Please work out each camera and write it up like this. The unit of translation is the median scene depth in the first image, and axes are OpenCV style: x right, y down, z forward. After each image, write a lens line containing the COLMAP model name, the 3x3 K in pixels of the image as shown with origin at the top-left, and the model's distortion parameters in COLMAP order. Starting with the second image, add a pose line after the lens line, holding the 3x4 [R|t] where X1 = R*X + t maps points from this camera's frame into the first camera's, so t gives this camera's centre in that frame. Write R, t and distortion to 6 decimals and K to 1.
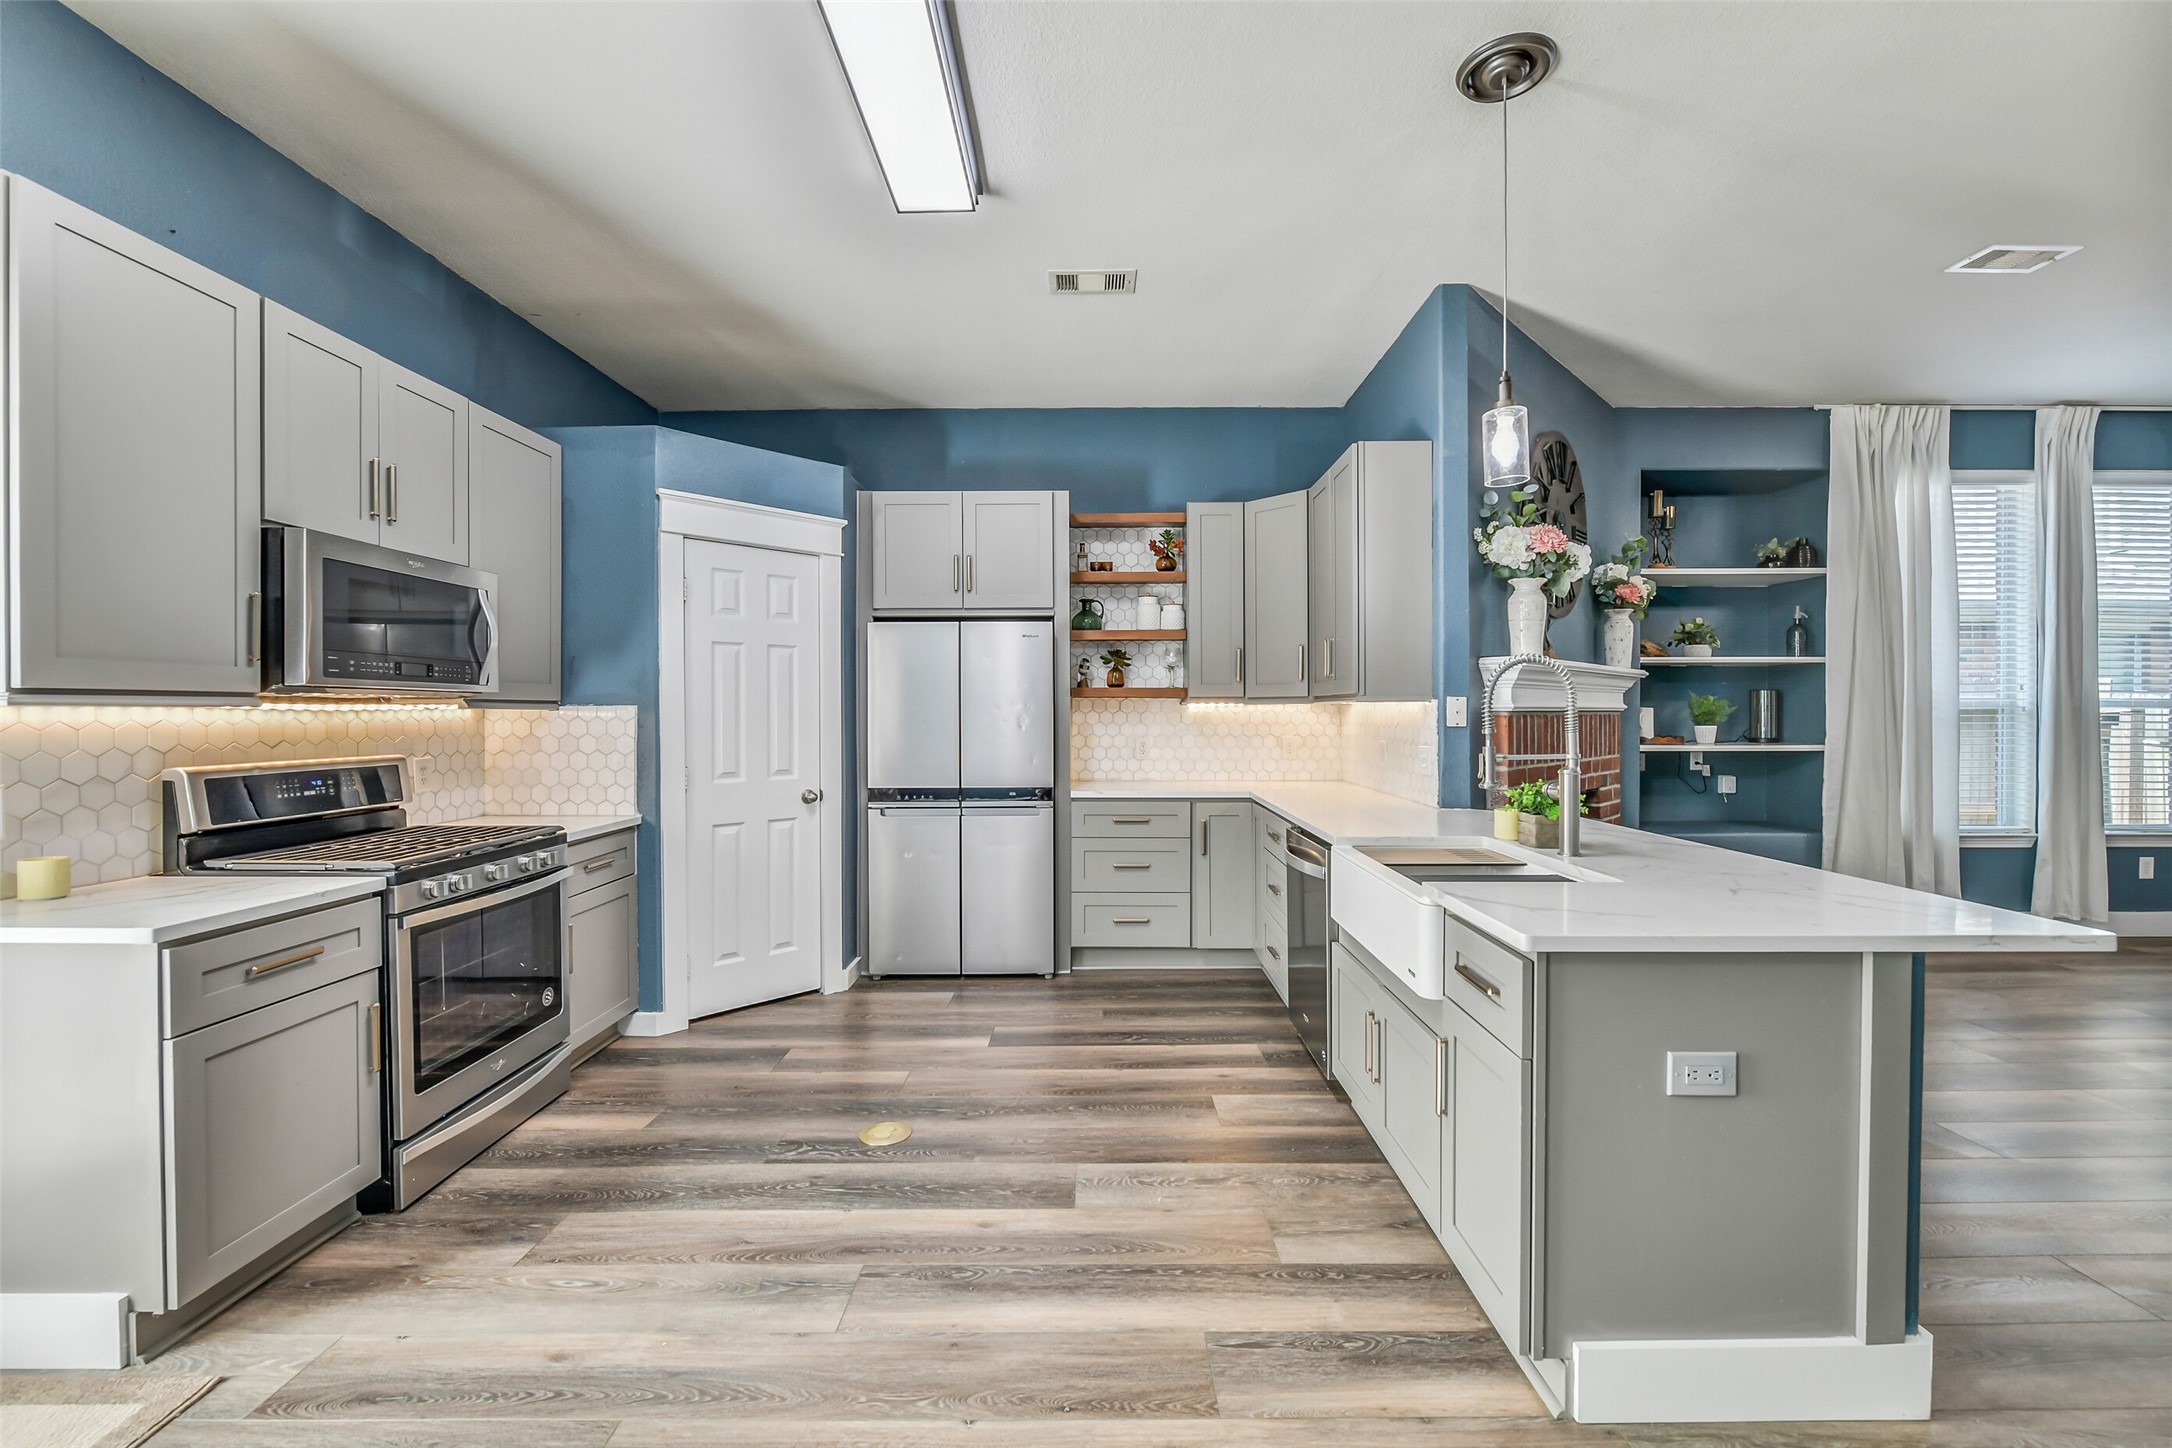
lens RADIAL K [[875.5, 0, 1092.8], [0, 875.5, 730.0], [0, 0, 1]] dist [-0.007210, 0.000035]
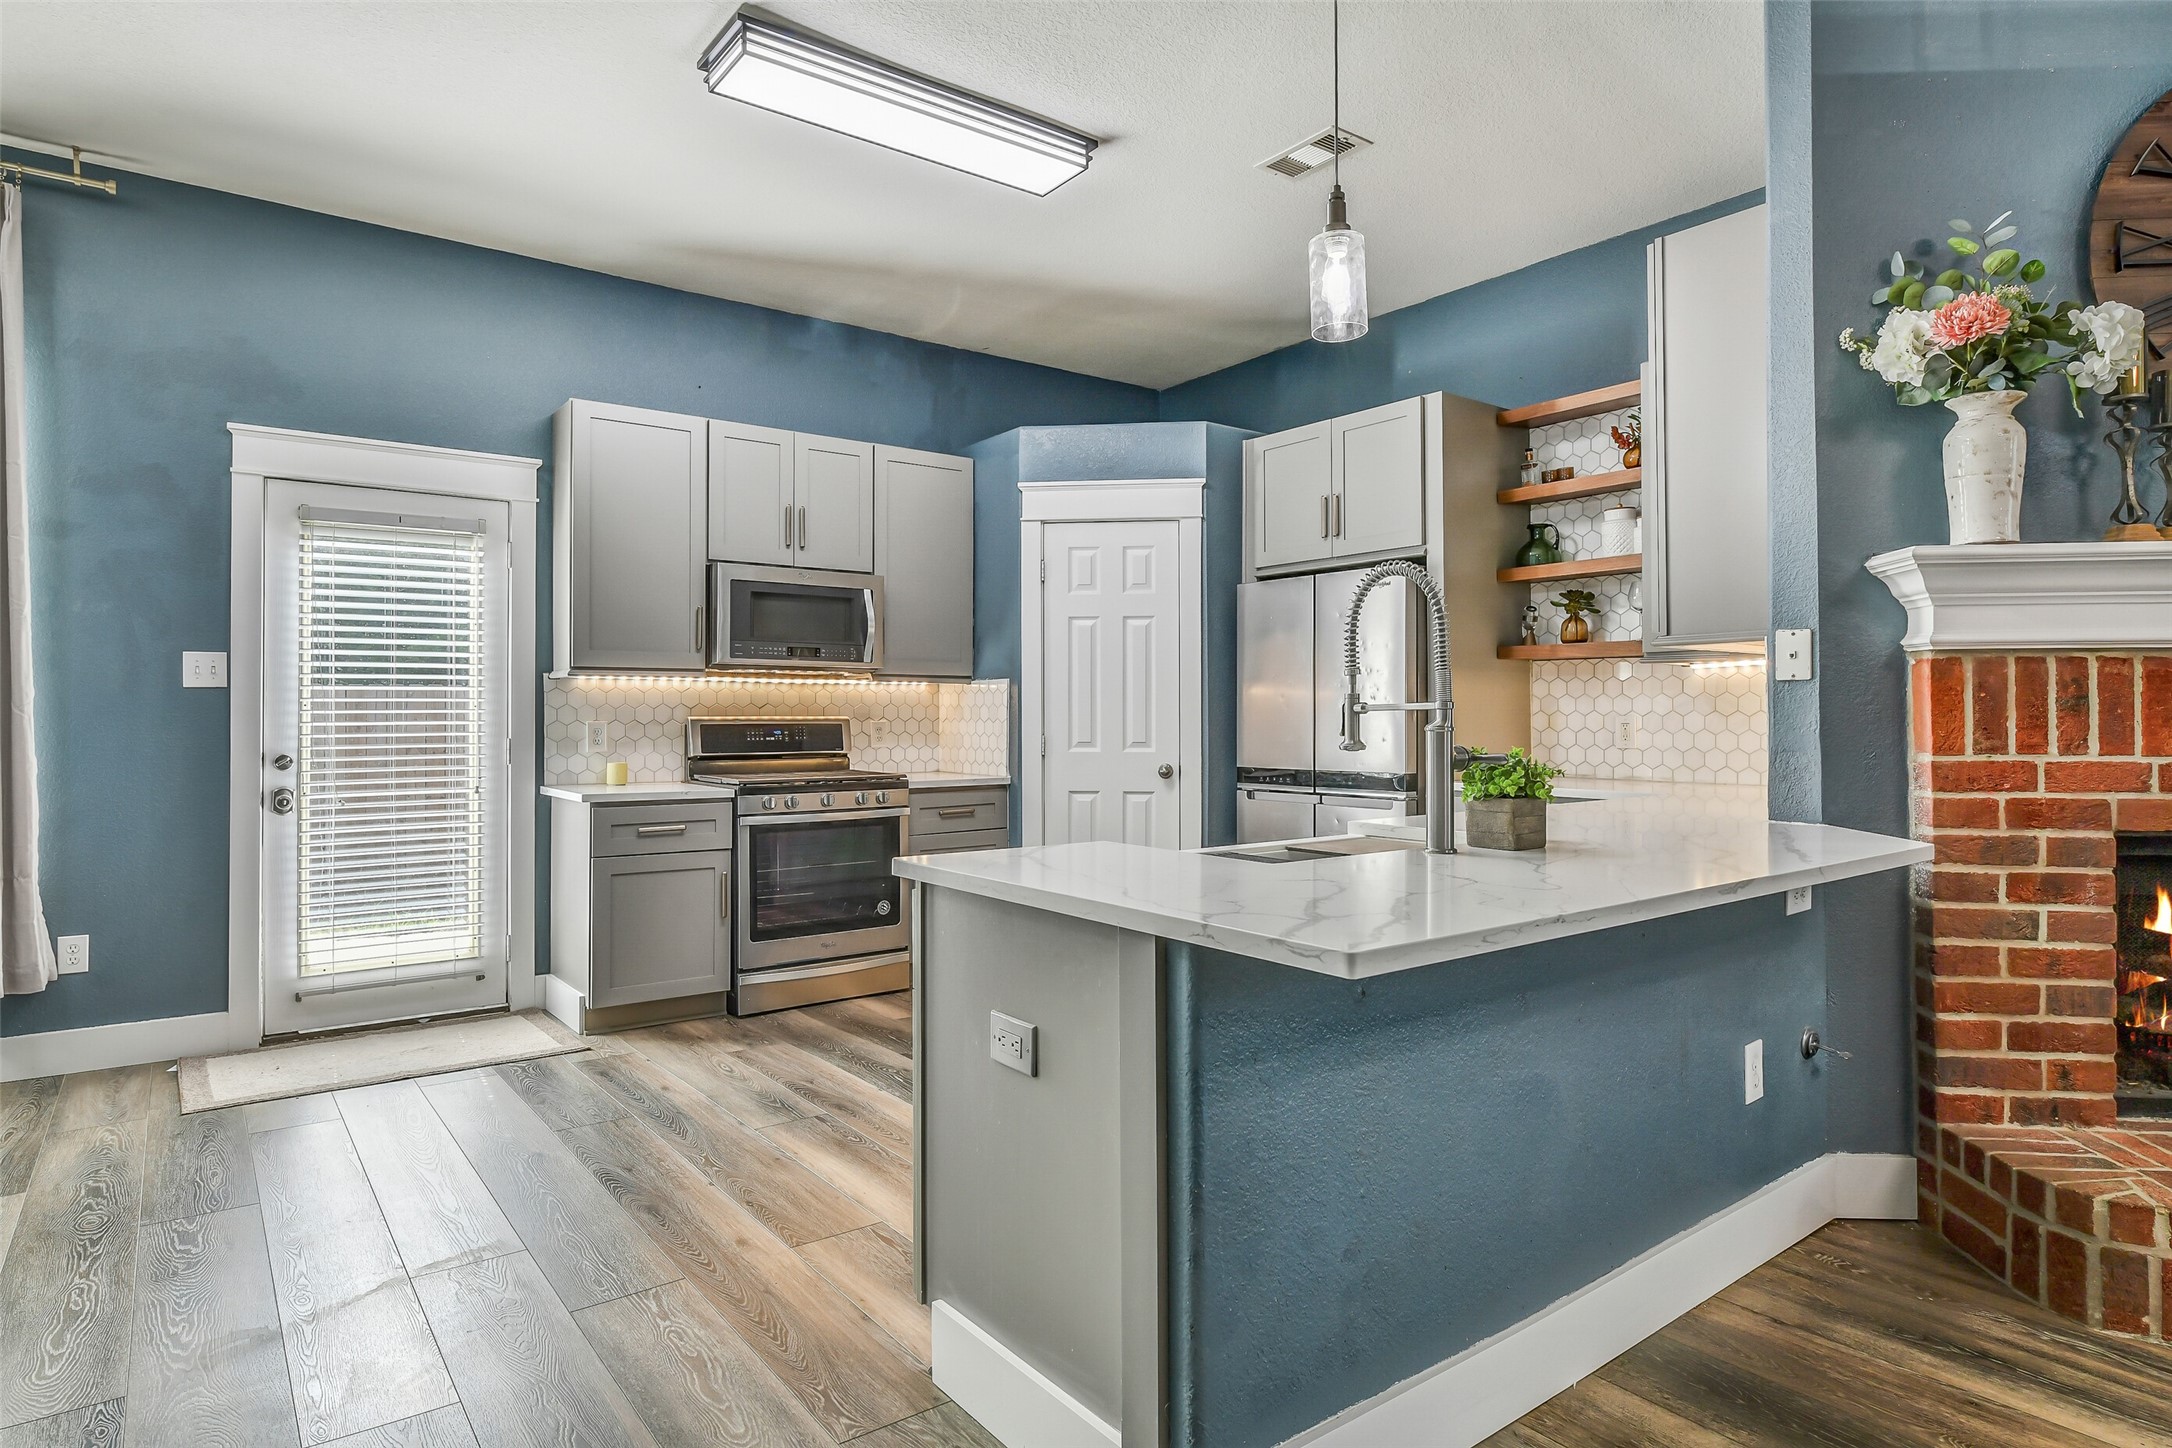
lens RADIAL K [[1190.5, 0, 1086.0], [0, 1190.5, 724.0], [0, 0, 1]] dist [-0.004858, -0.001661]
pose [[0.607068, 0.006014, -0.794627, 0.746090], [-0.015206, 0.999876, -0.004049, 0.034689], [0.794505, 0.014541, 0.607084, 0.147141]]
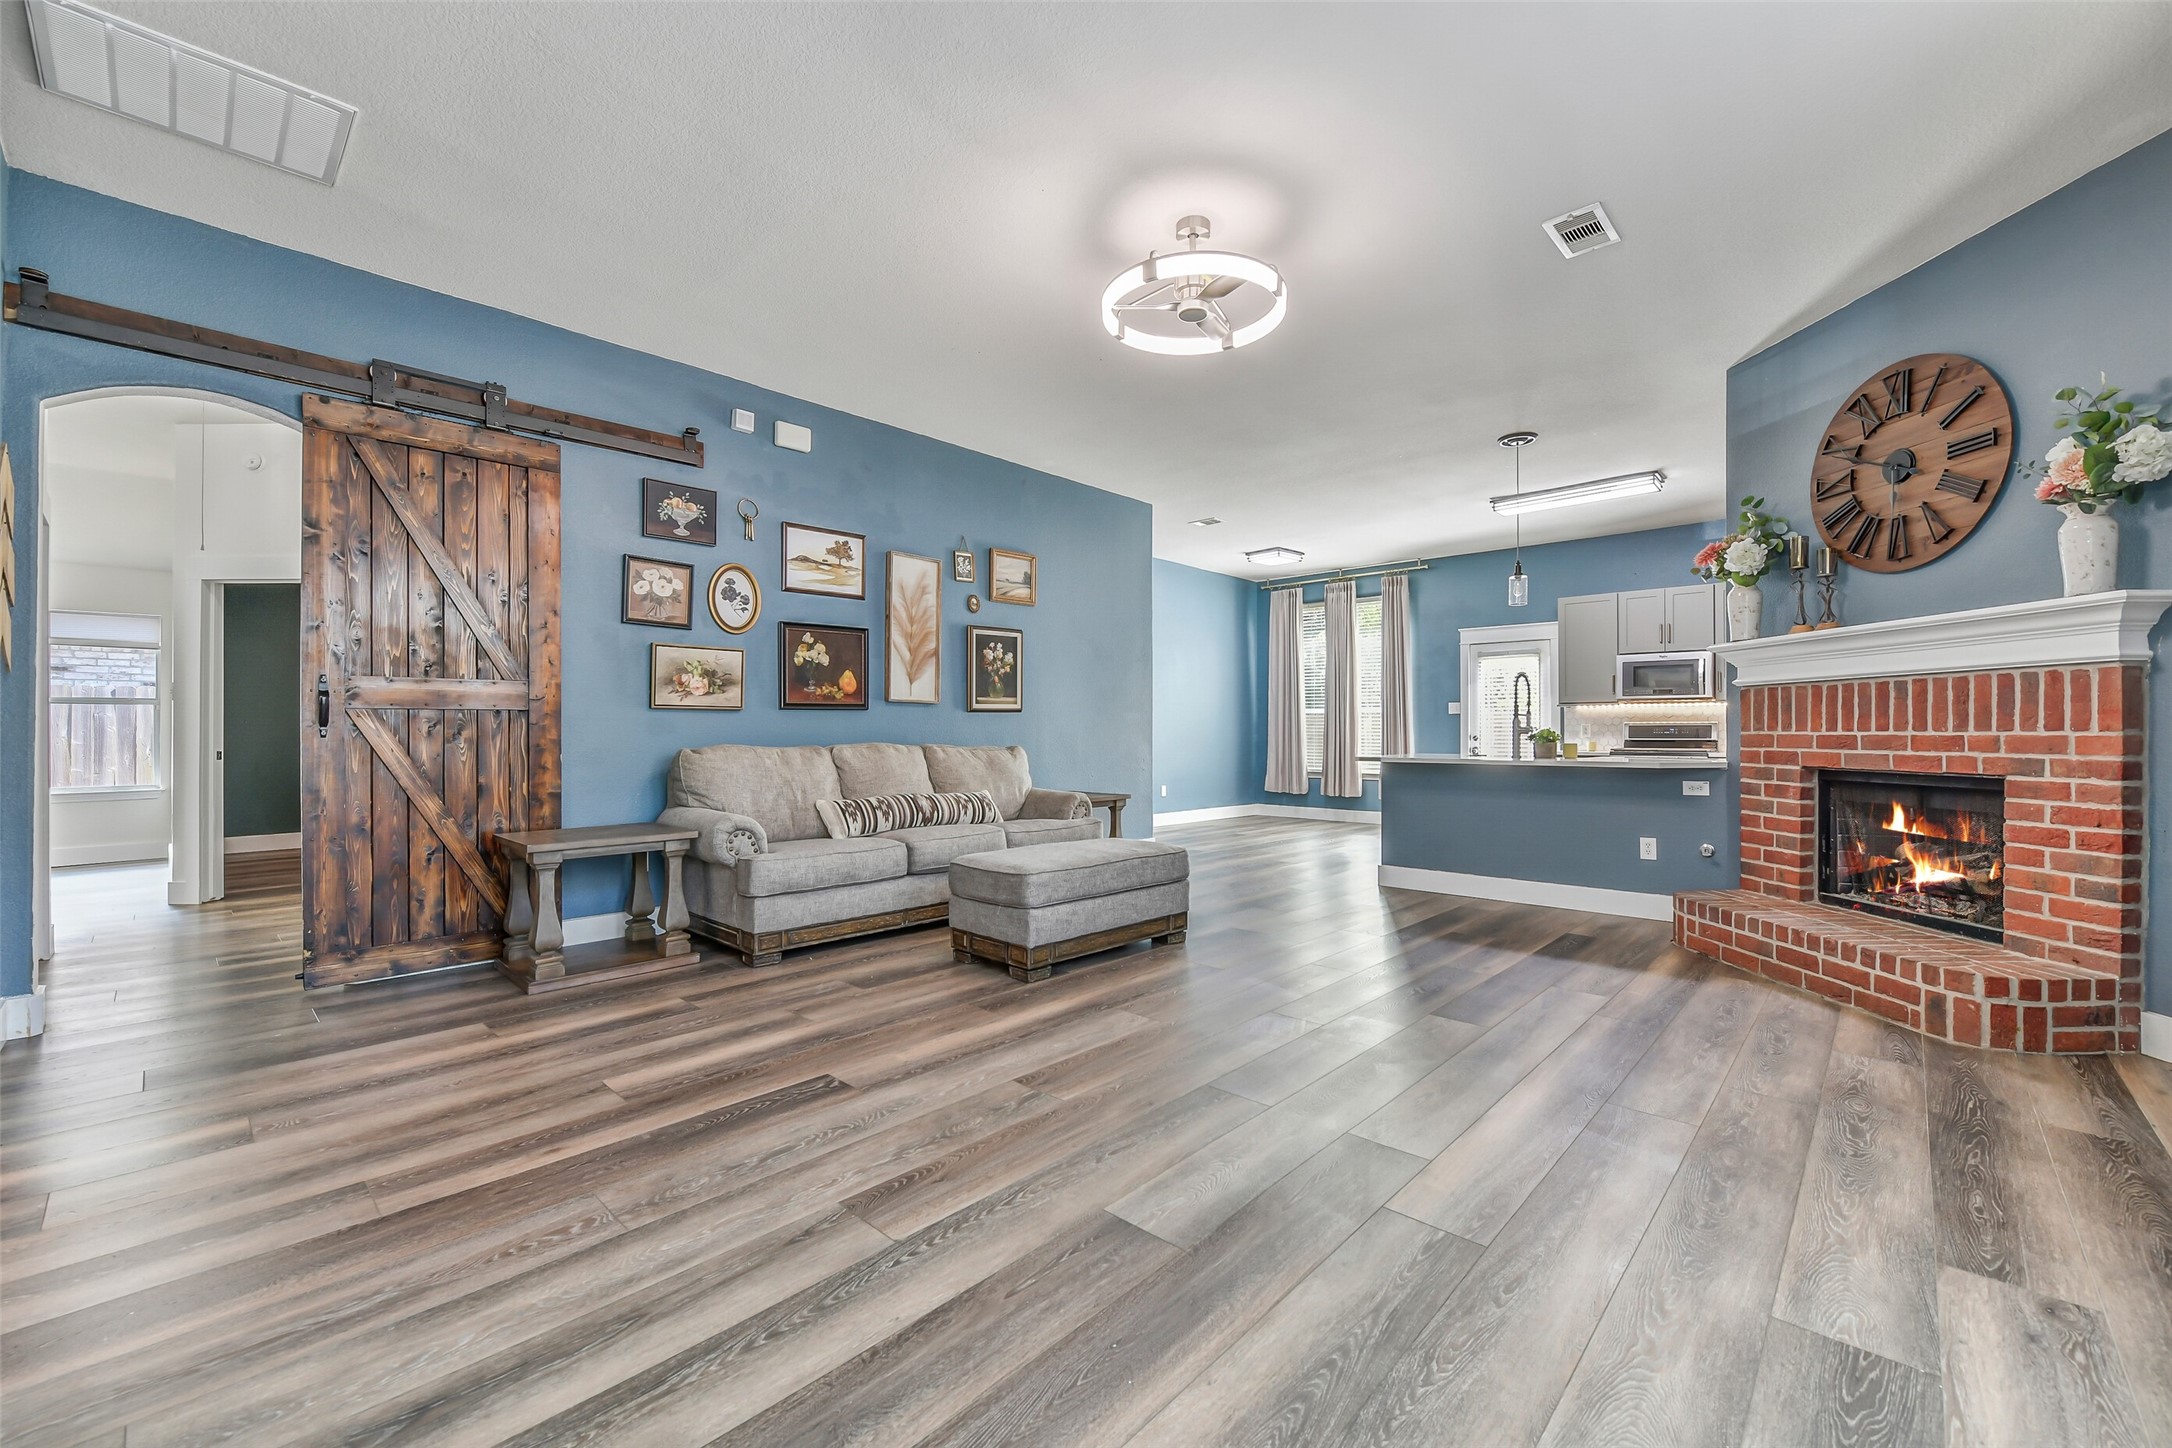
lens RADIAL K [[875.5, 0, 1092.8], [0, 875.5, 730.0], [0, 0, 1]] dist [-0.007210, 0.000035]
pose [[-0.679934, 0.000357, -0.733273, 2.041309], [-0.013075, 0.999835, 0.012611, 0.037195], [0.733157, 0.018162, -0.679817, 1.181338]]
